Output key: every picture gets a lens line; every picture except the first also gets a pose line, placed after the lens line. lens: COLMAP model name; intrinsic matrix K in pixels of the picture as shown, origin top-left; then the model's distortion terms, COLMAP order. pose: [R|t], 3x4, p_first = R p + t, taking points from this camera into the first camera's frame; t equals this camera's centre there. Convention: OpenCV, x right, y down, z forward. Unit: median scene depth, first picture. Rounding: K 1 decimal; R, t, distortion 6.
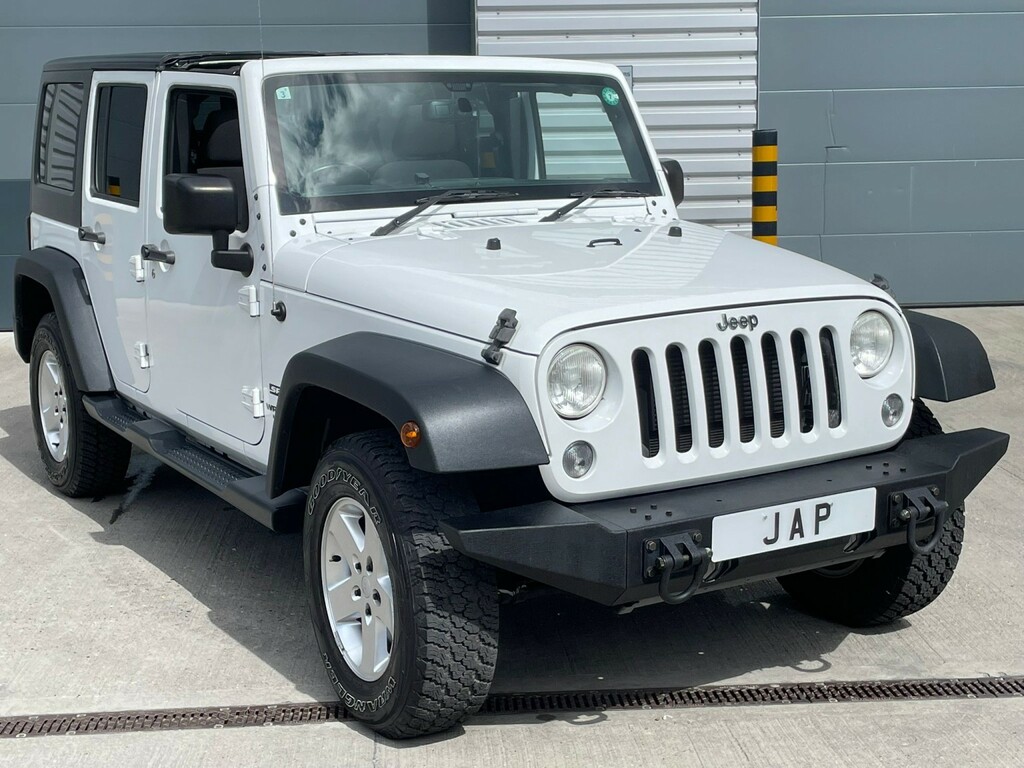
lens RADIAL K [[1470.8, 0, 516.2], [0, 1470.8, 386.2], [0, 0, 1]] dist [0.090654, 0.000000]
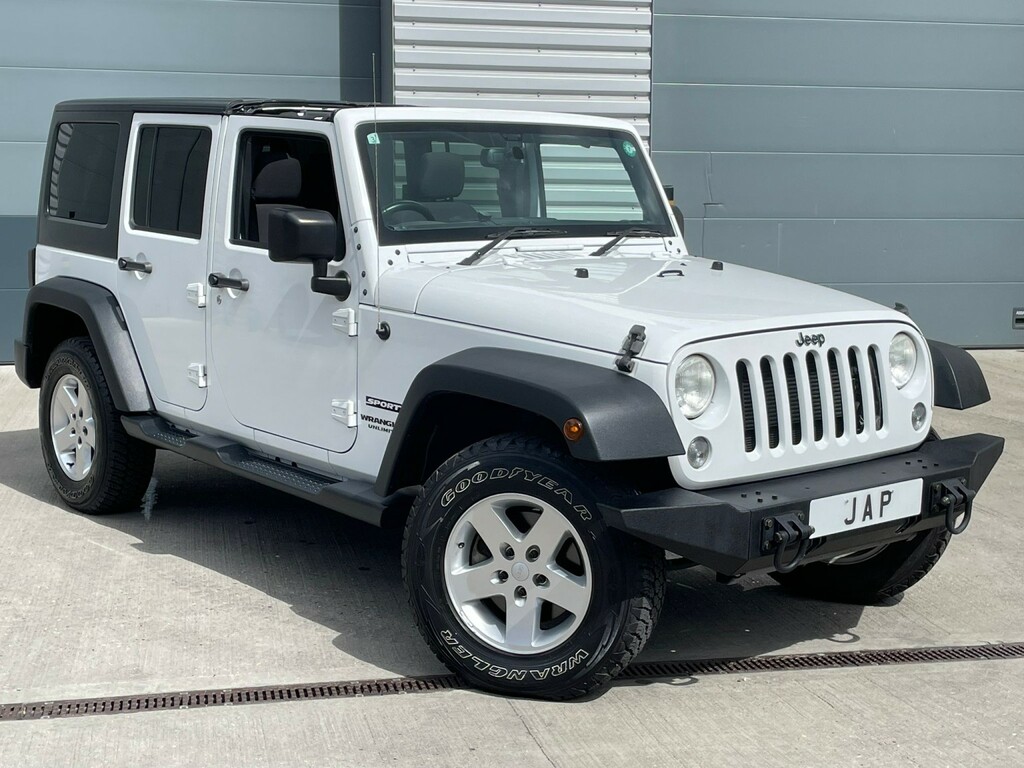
lens RADIAL K [[1470.8, 0, 506.6], [0, 1470.8, 381.3], [0, 0, 1]] dist [0.090654, 0.000000]
pose [[0.989520, 0.004668, 0.144324, -0.224451], [0.001018, 0.999227, -0.039300, 0.031310], [-0.144396, 0.039035, 0.988750, -0.118910]]
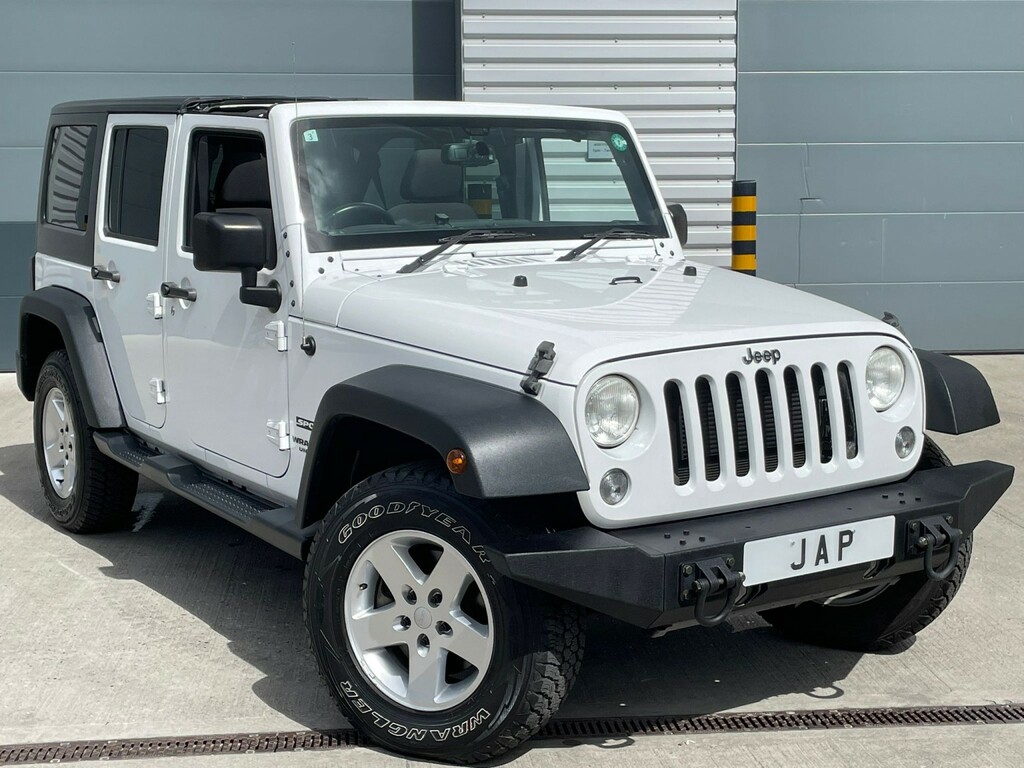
lens RADIAL K [[1470.8, 0, 513.0], [0, 1470.8, 379.3], [0, 0, 1]] dist [0.090654, 0.000000]
pose [[0.999481, 0.004633, 0.031880, -0.049834], [-0.003387, 0.999232, -0.039025, 0.012082], [-0.032037, 0.038897, 0.998730, -0.028544]]
